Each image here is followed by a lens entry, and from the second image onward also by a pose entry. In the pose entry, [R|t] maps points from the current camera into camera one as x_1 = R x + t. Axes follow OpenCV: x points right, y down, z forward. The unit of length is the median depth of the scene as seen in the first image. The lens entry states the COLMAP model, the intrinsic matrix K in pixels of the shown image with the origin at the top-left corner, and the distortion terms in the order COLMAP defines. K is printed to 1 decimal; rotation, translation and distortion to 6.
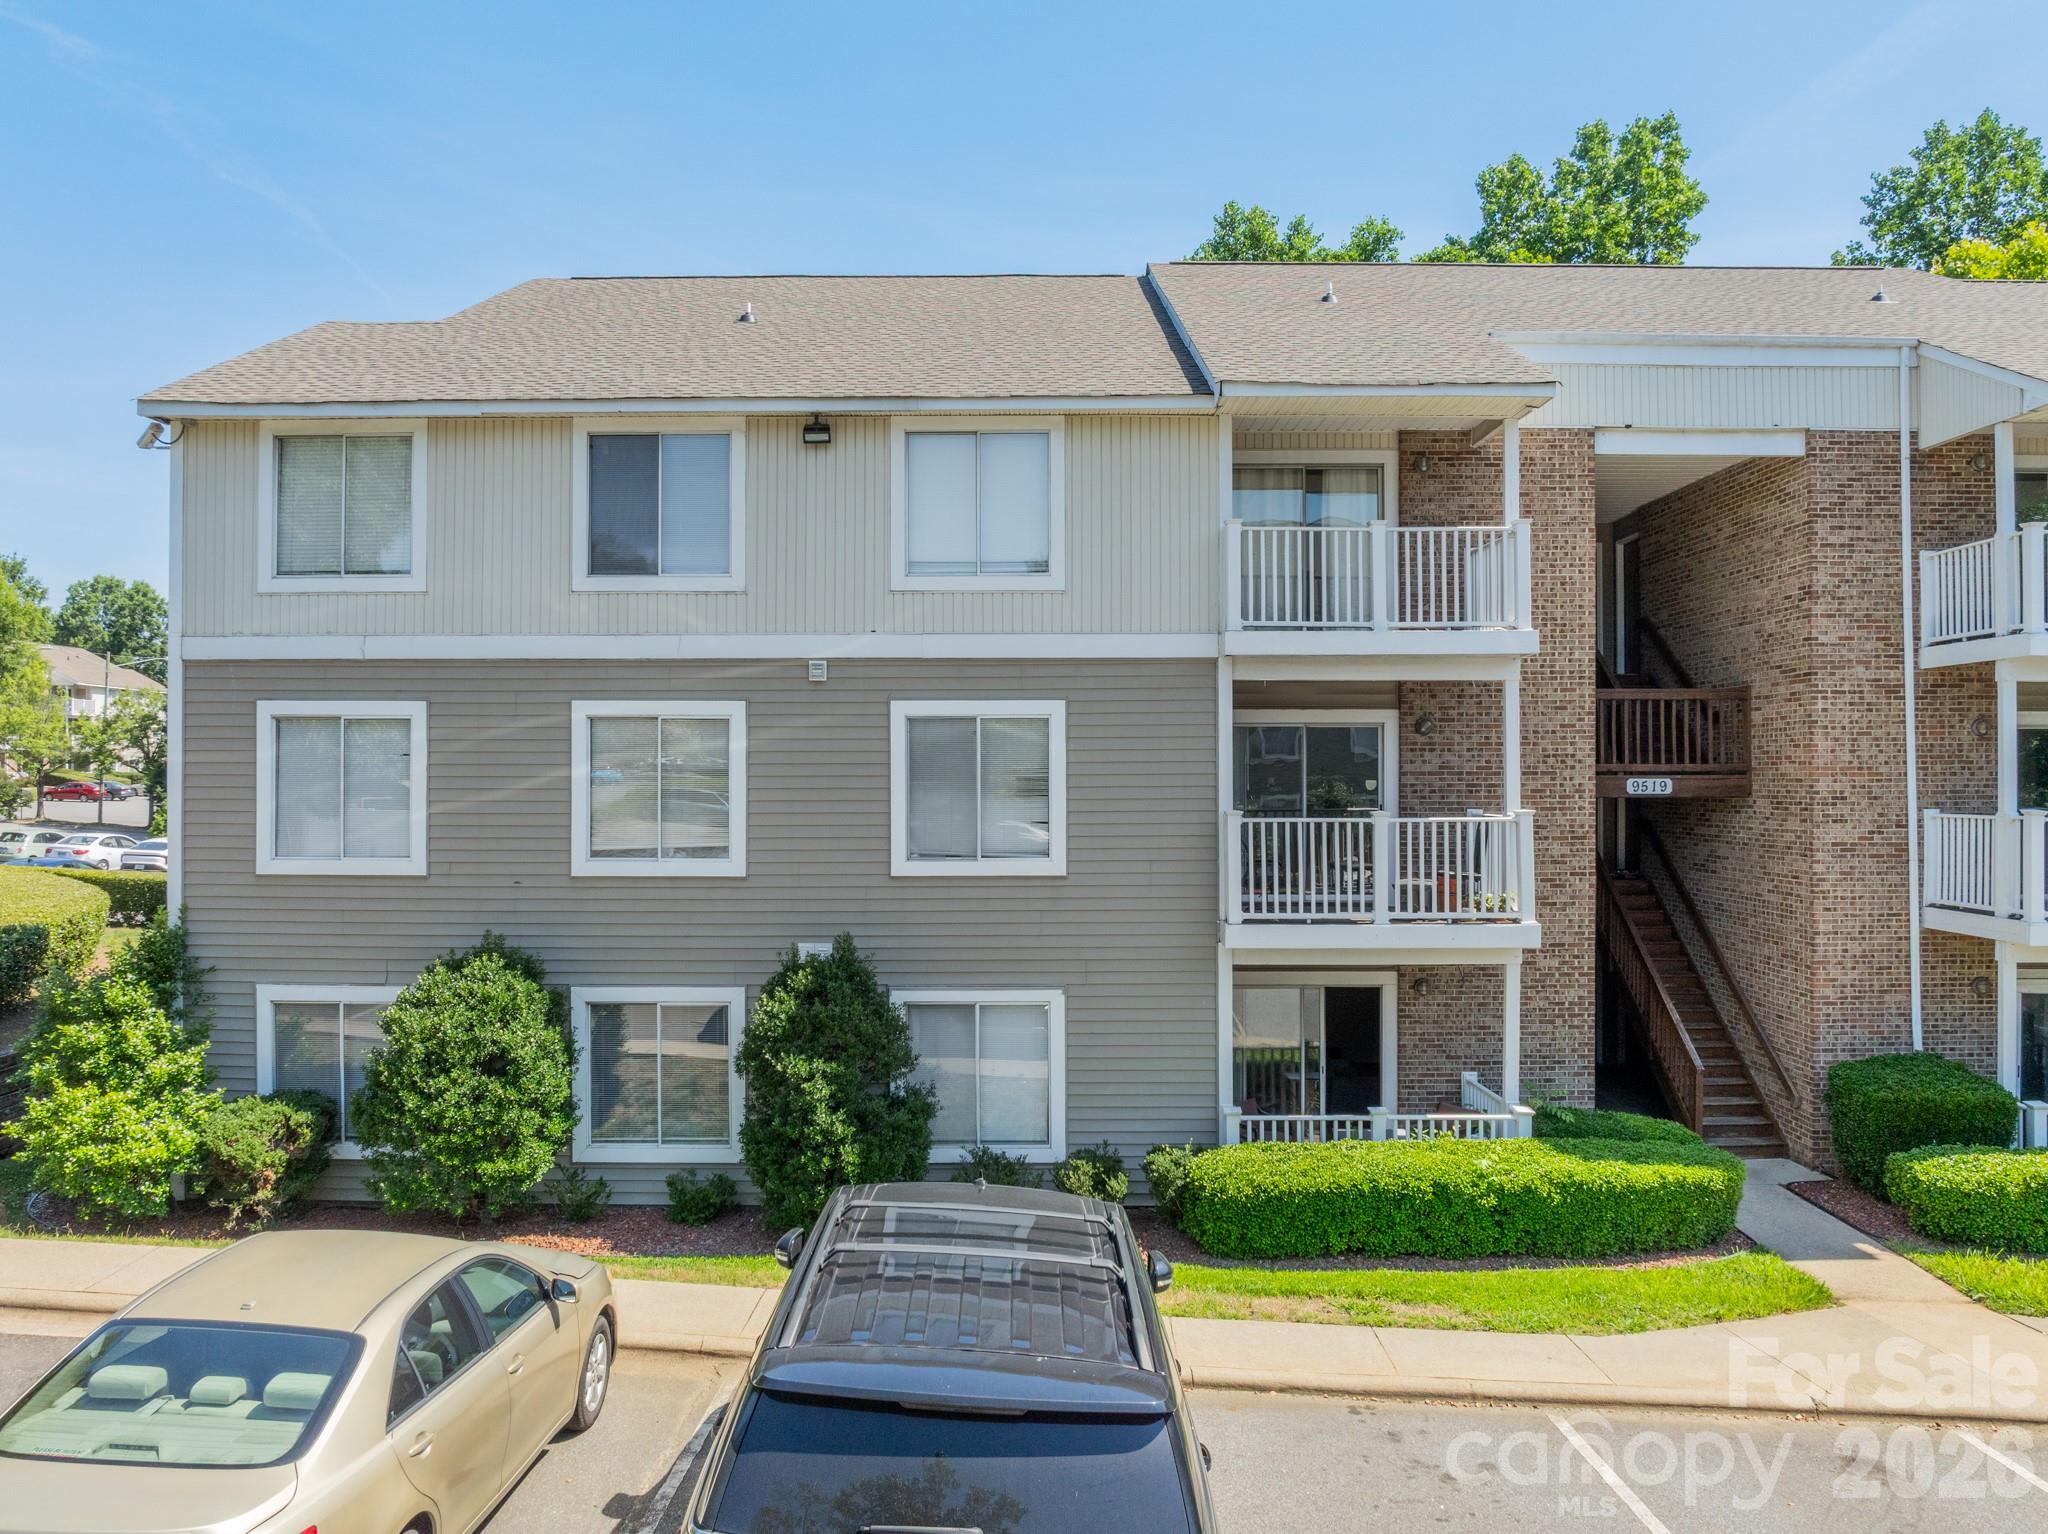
lens RADIAL K [[1464.1, 0, 1024.0], [0, 1464.1, 767.0], [0, 0, 1]] dist [-0.057441, 0.030873]
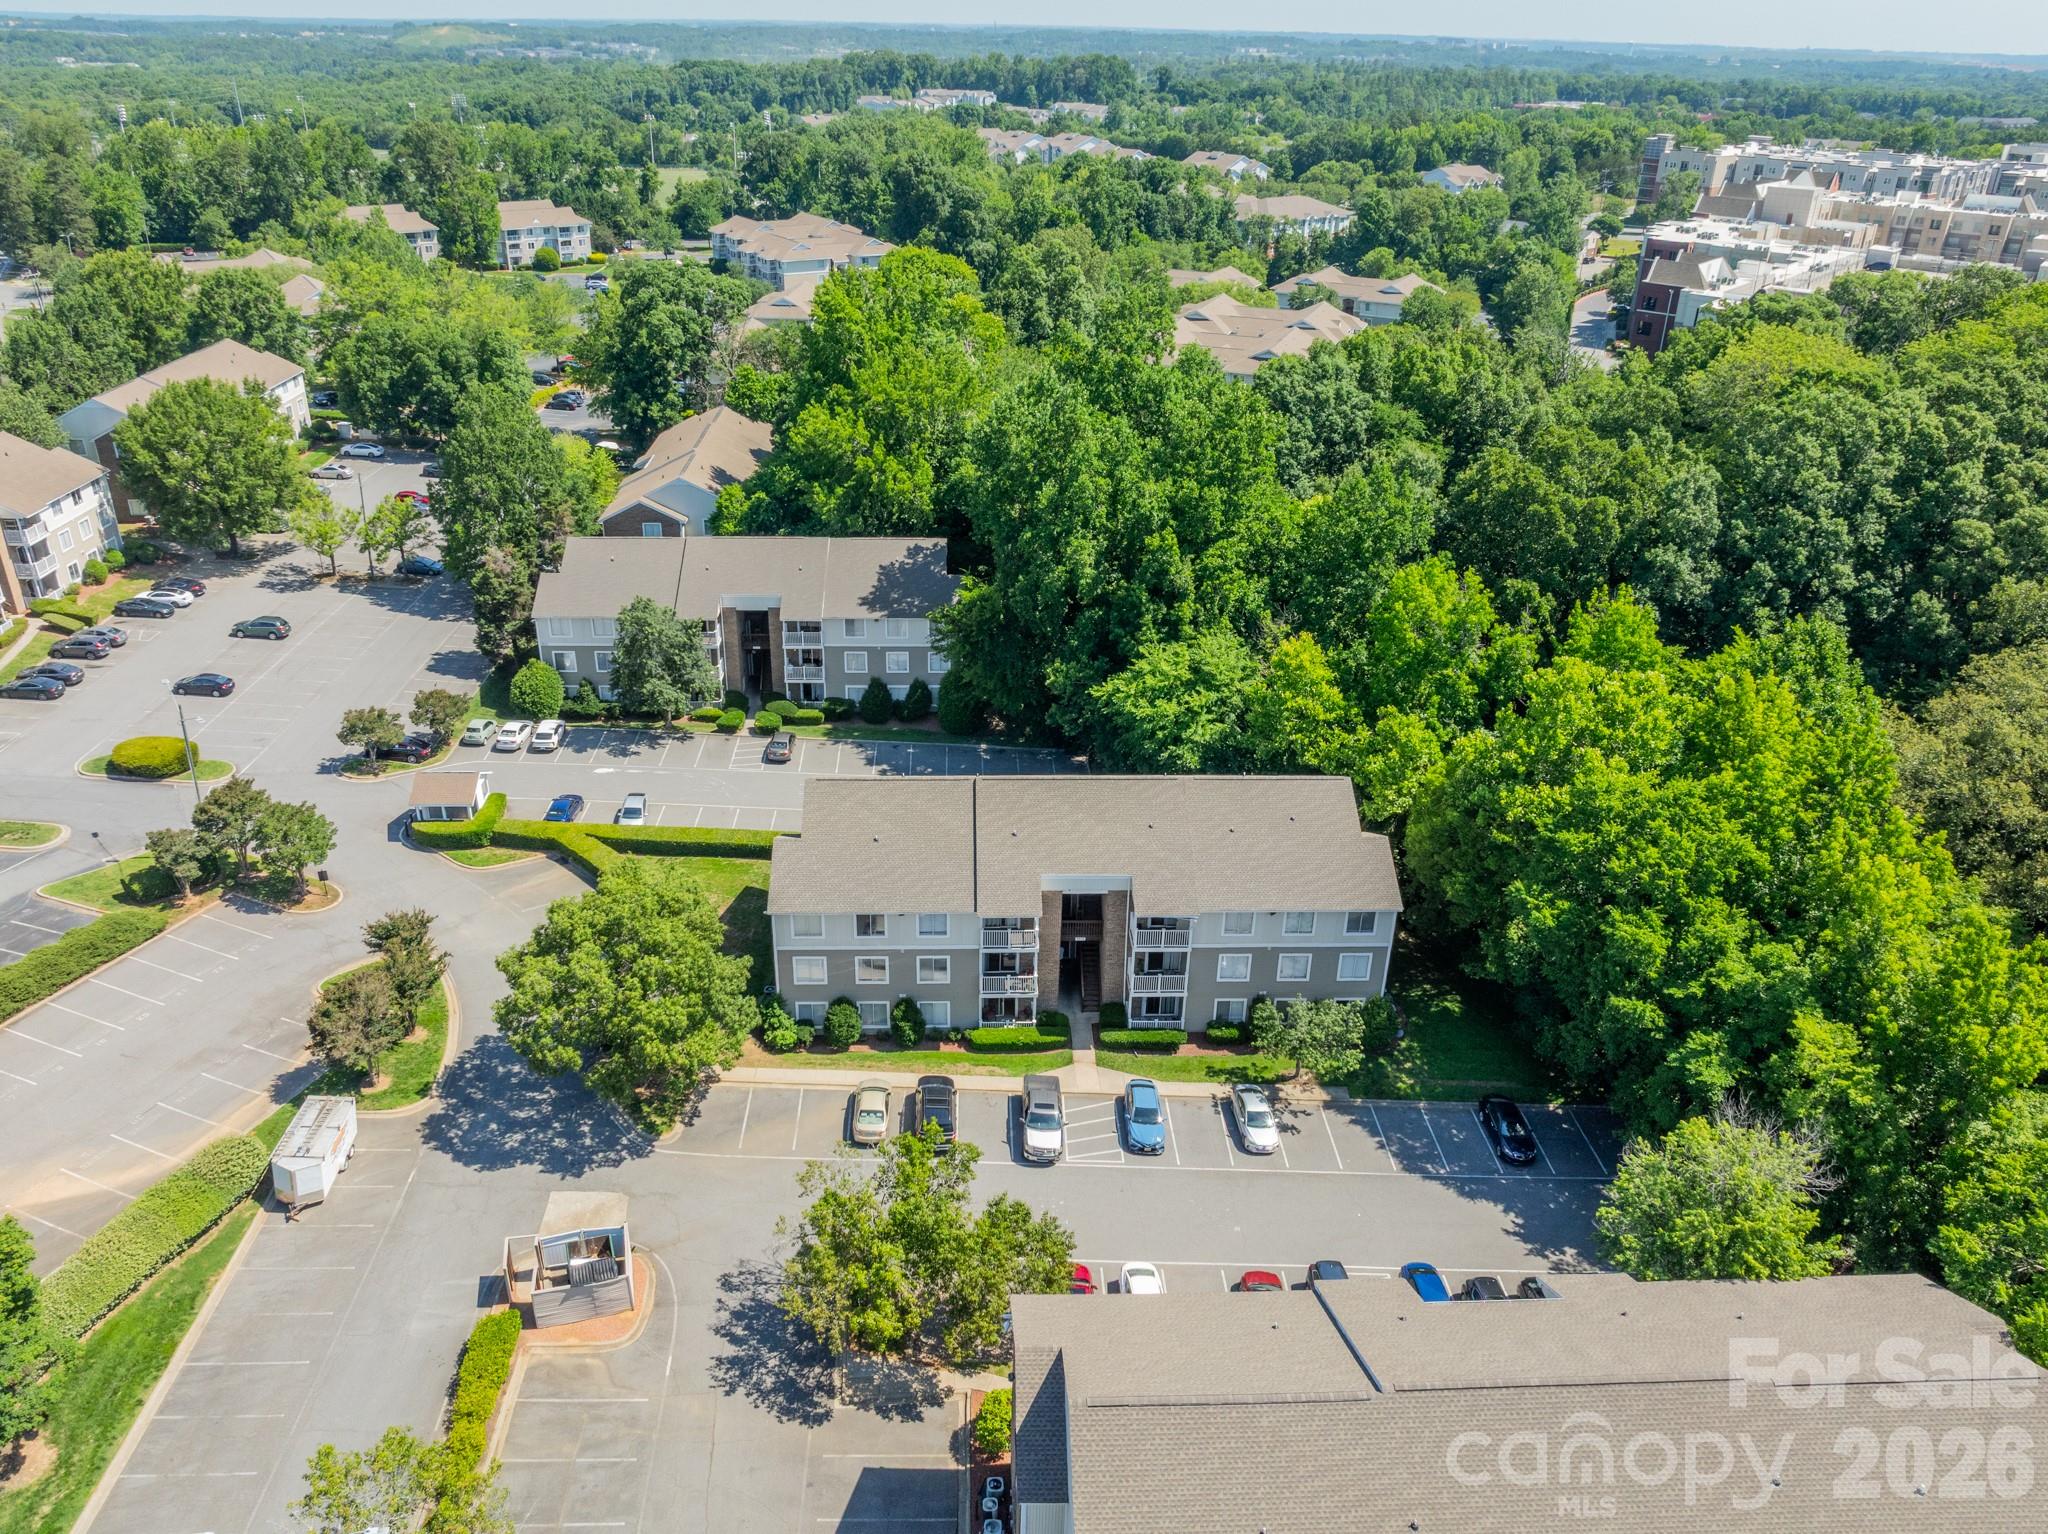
lens RADIAL K [[1499.7, 0, 1021.4], [0, 1499.7, 768.3], [0, 0, 1]] dist [-0.057865, 0.028687]
pose [[0.999083, -0.002091, 0.042771, 0.056797], [-0.017563, 0.890931, 0.453800, -3.084694], [-0.039055, -0.454135, 0.890077, -3.487329]]
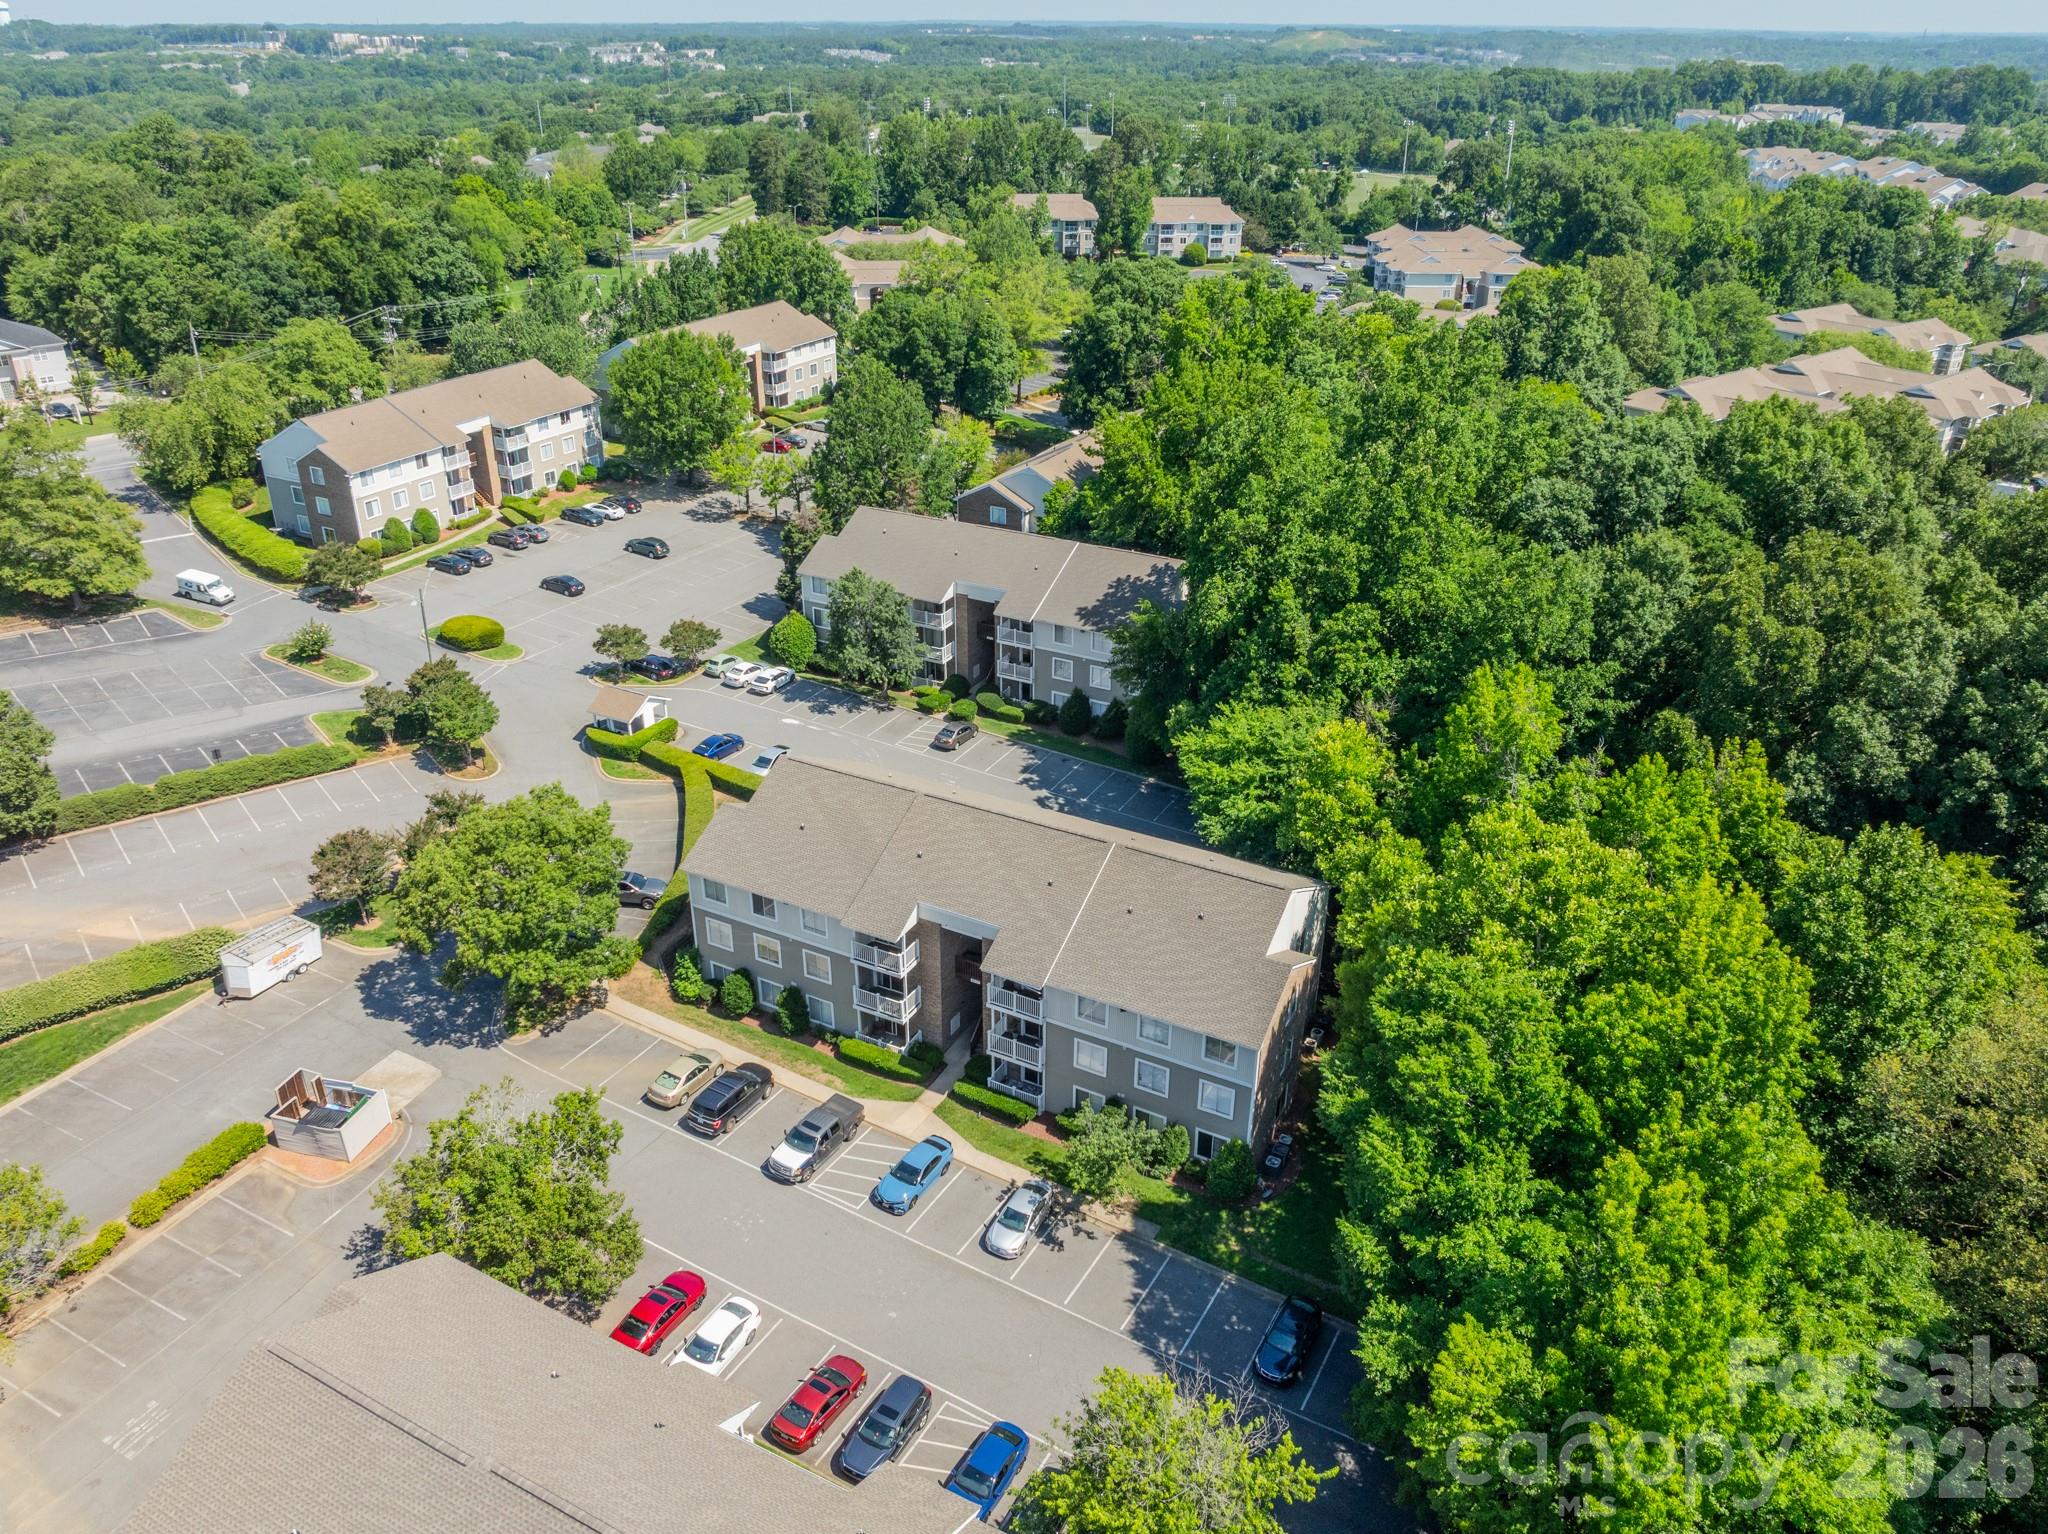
lens RADIAL K [[1499.7, 0, 1021.4], [0, 1499.7, 768.3], [0, 0, 1]] dist [-0.057865, 0.028687]
pose [[0.879855, 0.215705, -0.423469, 2.746232], [0.000514, 0.890628, 0.454732, -3.074790], [0.475242, -0.400316, 0.783513, -2.592906]]
